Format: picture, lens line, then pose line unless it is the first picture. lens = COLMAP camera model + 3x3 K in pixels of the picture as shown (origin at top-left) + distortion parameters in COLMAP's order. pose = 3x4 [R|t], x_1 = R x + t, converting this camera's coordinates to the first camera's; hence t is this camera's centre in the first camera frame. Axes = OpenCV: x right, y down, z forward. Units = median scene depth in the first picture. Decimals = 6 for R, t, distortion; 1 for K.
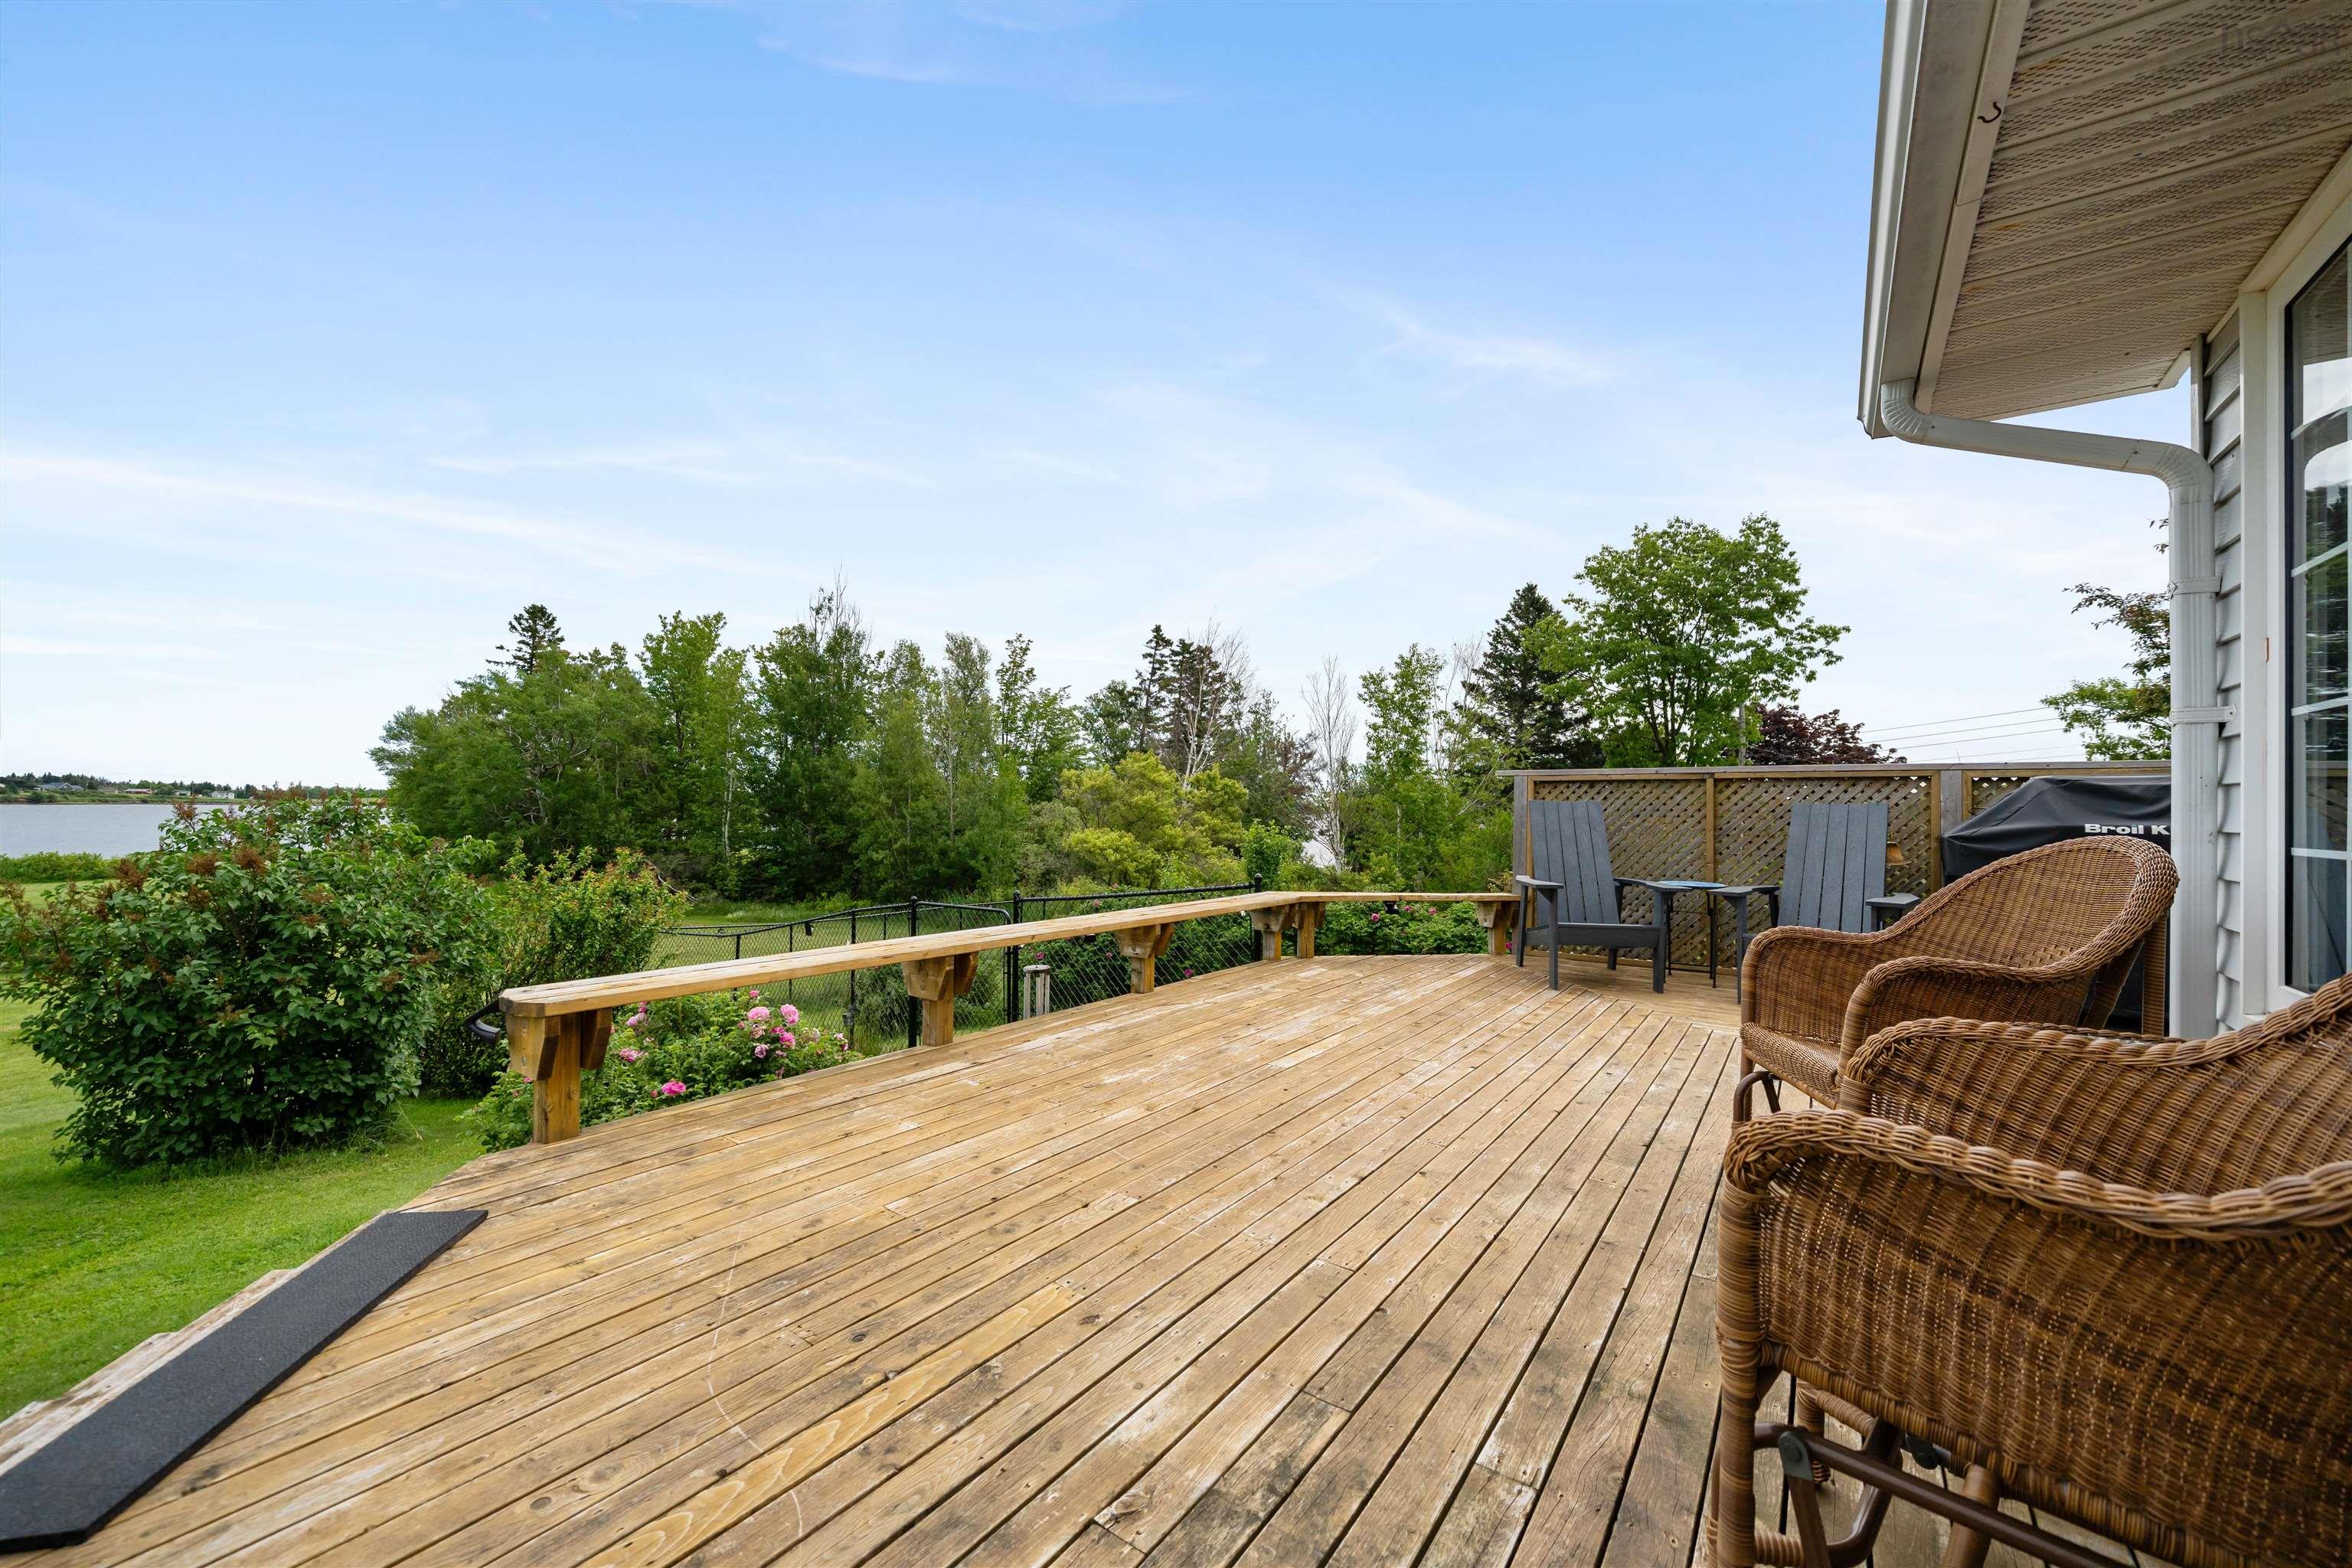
lens RADIAL K [[901.2, 0, 1176.1], [0, 901.2, 788.9], [0, 0, 1]] dist [-0.003365, -0.000024]
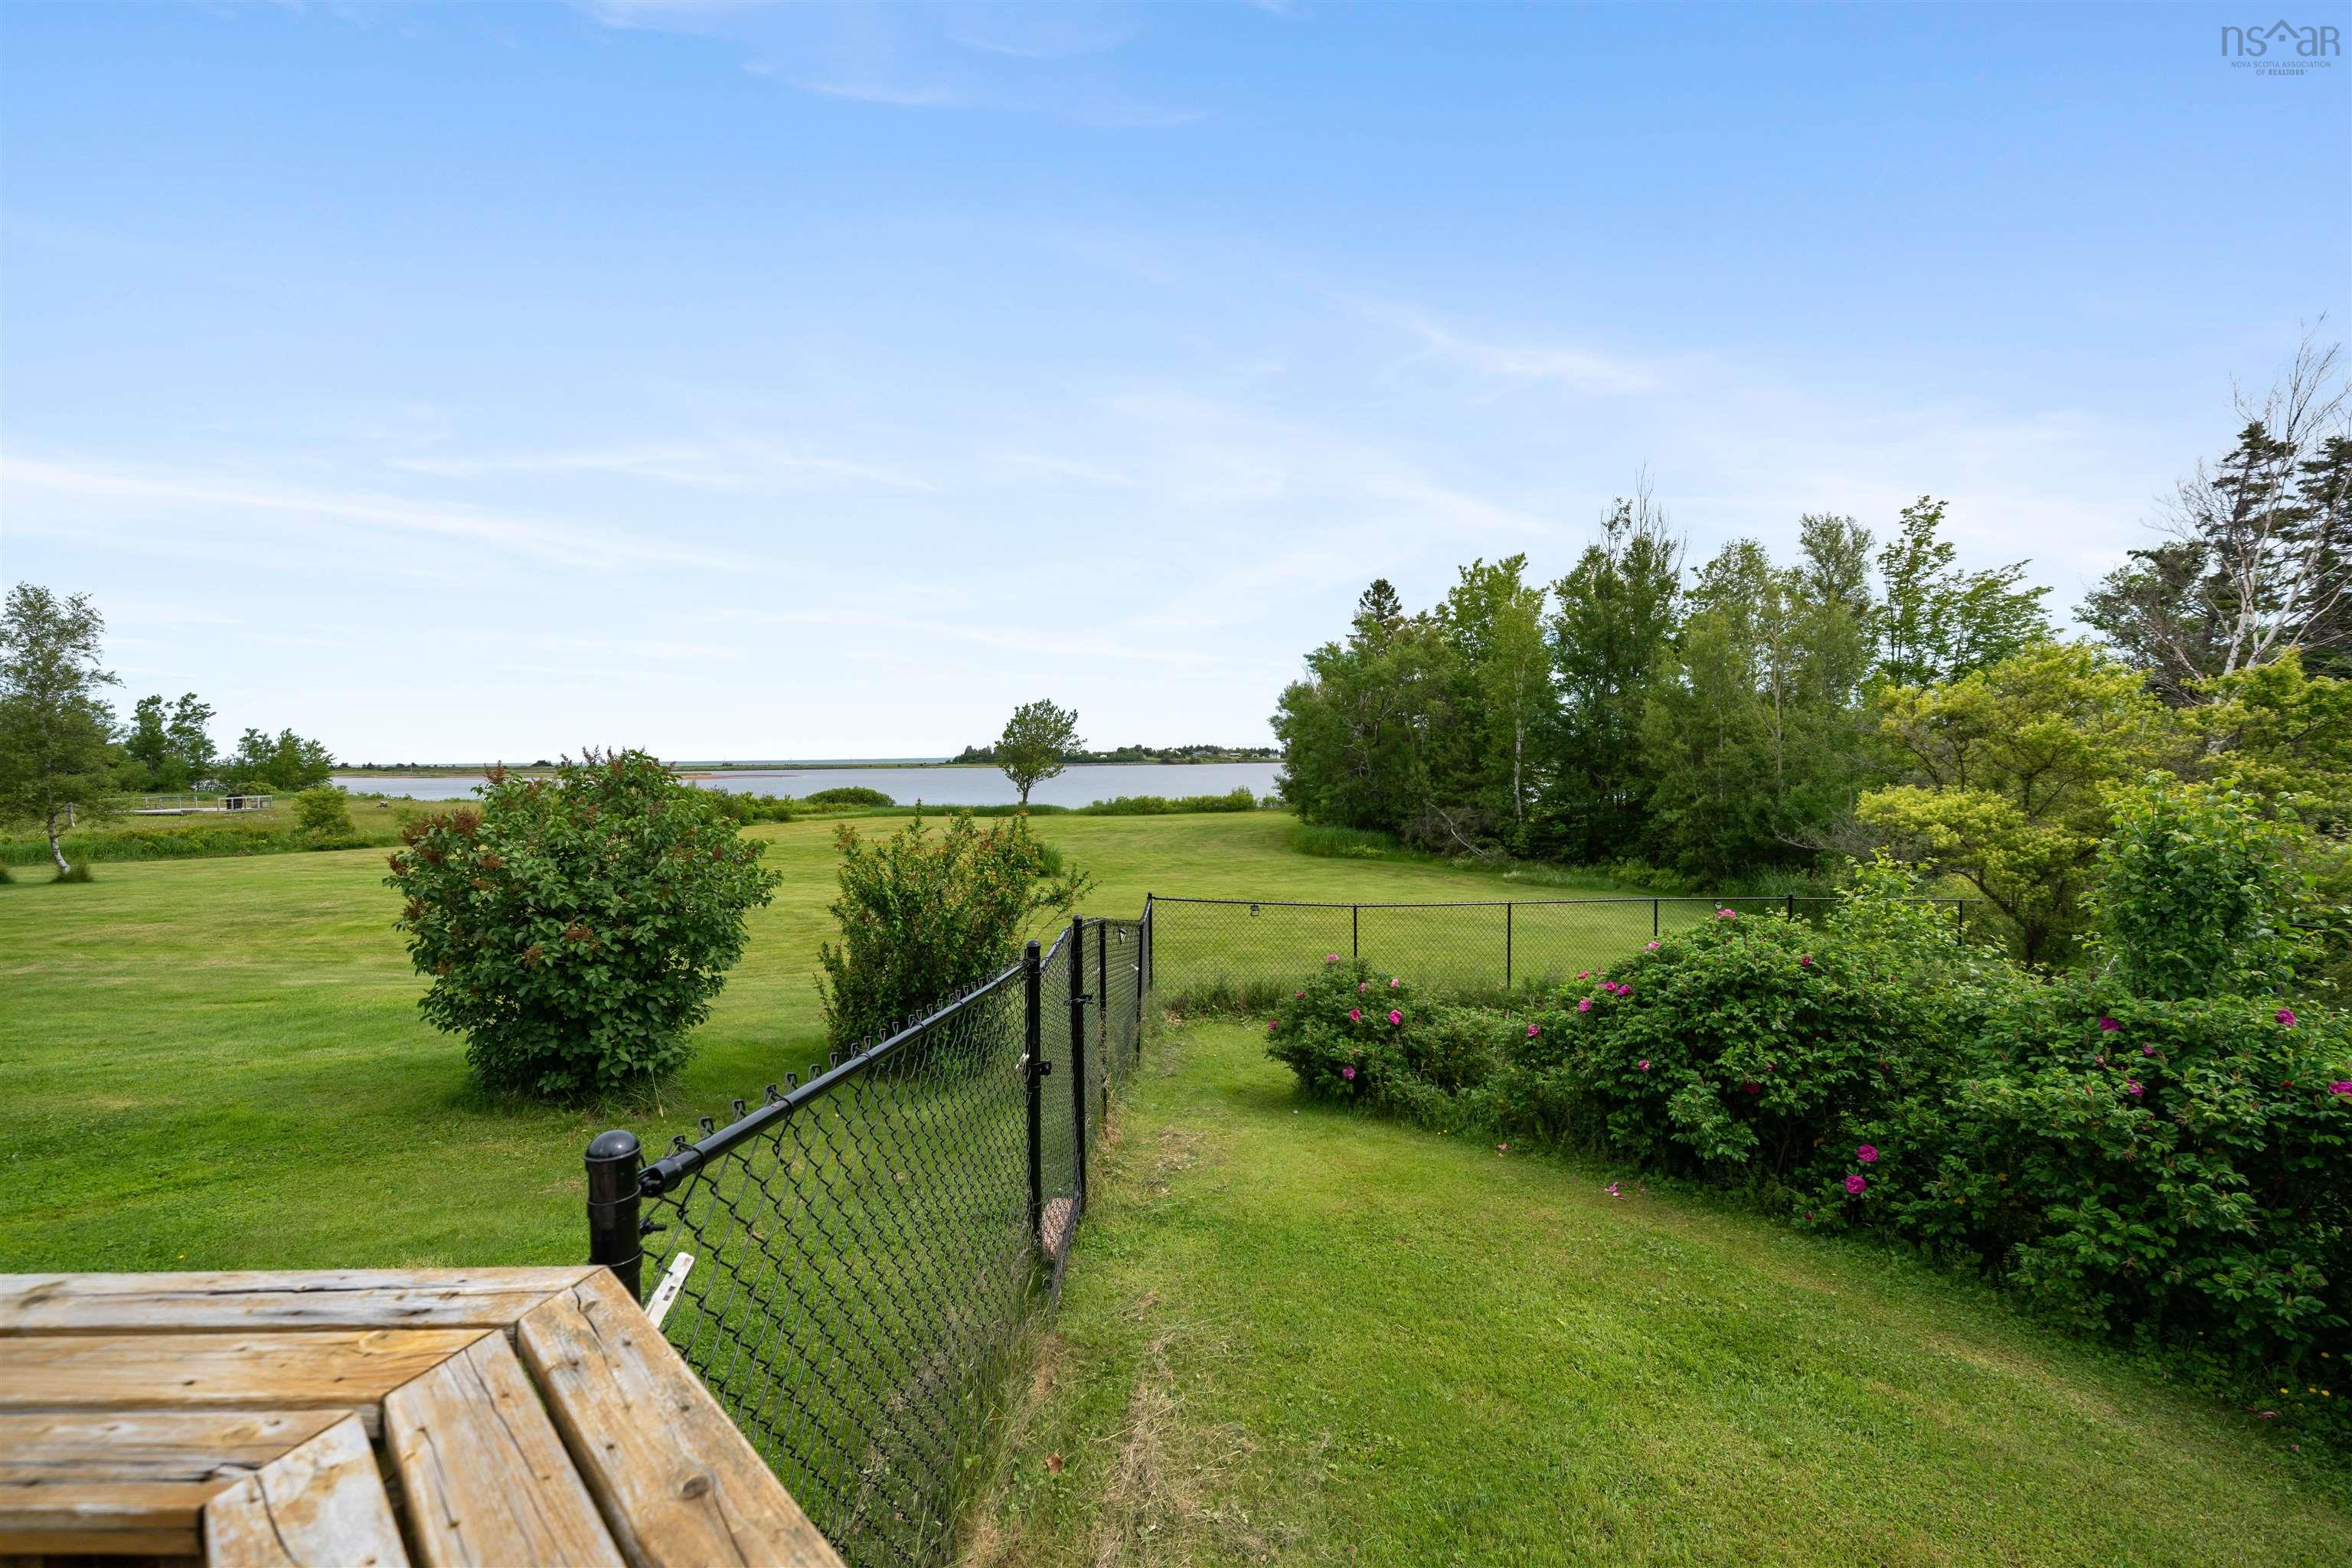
lens RADIAL K [[901.2, 0, 1180.7], [0, 901.2, 788.5], [0, 0, 1]] dist [-0.003365, -0.000024]
pose [[0.595658, 0.008272, -0.803195, 0.044622], [0.035535, 0.998697, 0.036639, 0.004392], [0.802452, -0.050366, 0.594588, 0.152481]]
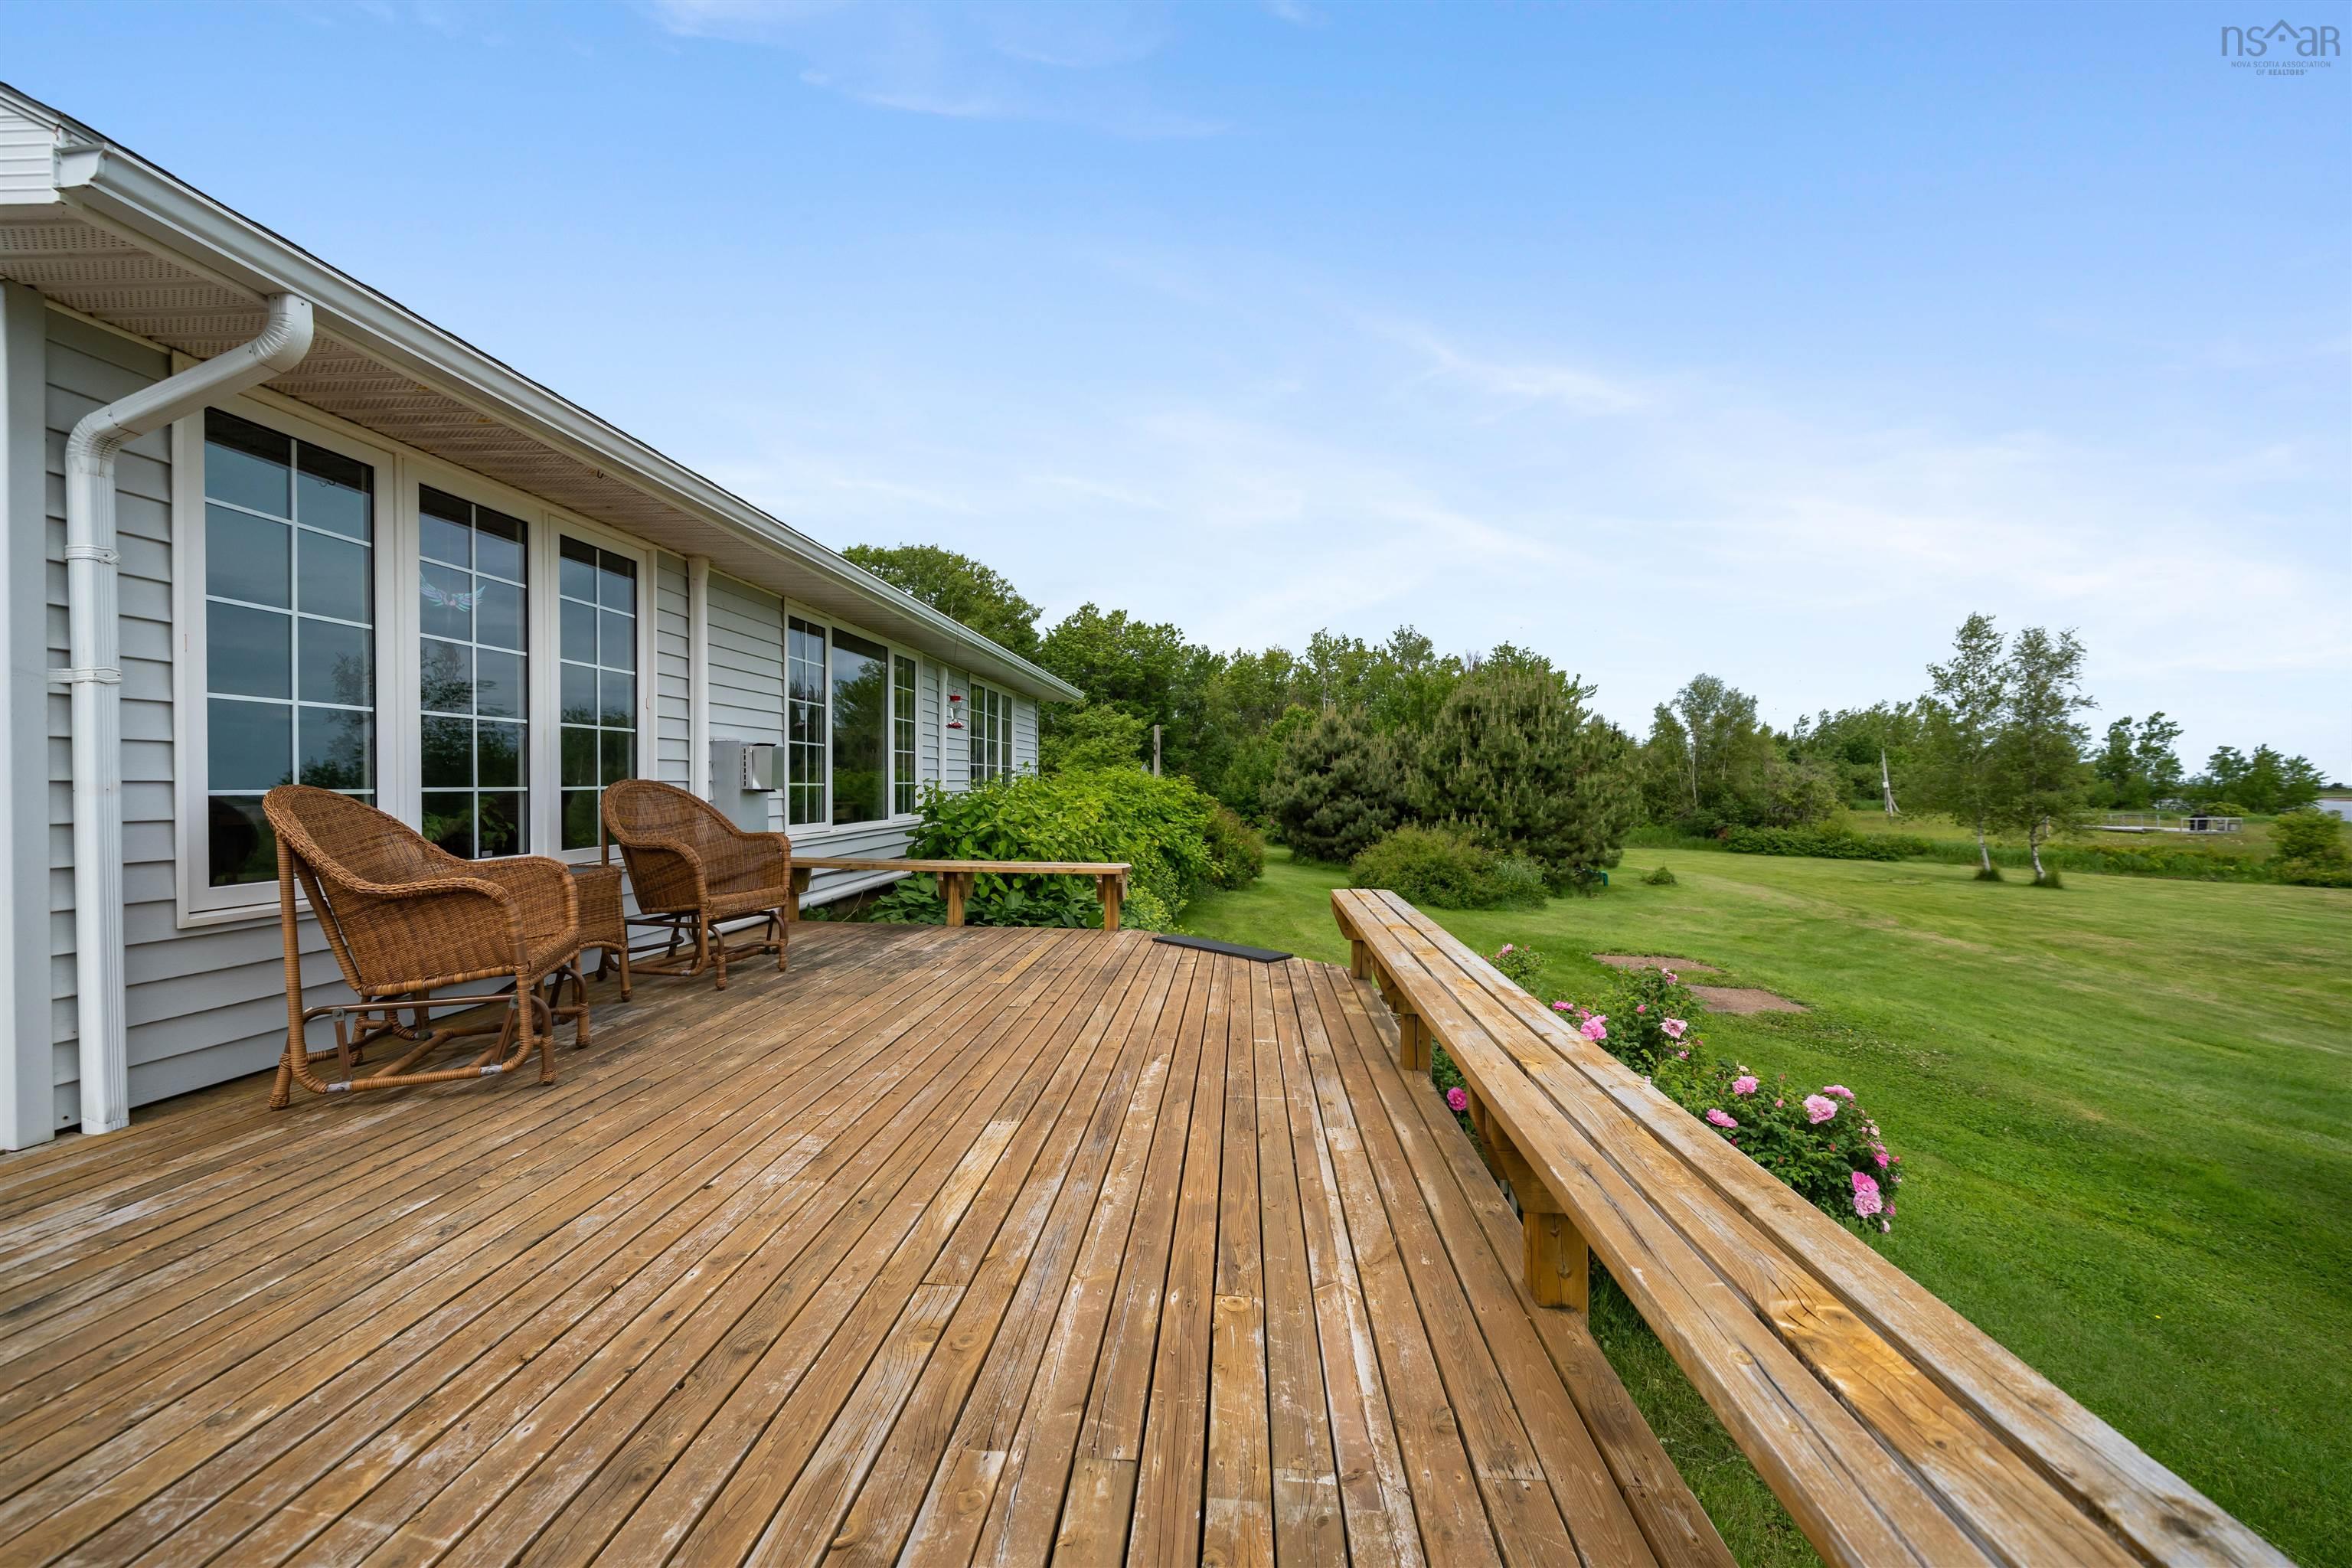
lens RADIAL K [[901.2, 0, 1172.4], [0, 901.2, 800.3], [0, 0, 1]] dist [-0.003365, -0.000024]
pose [[-0.854309, -0.005825, -0.519733, 0.032740], [-0.002043, 0.999967, -0.007850, 0.004167], [0.519761, -0.005645, -0.854293, 0.146161]]
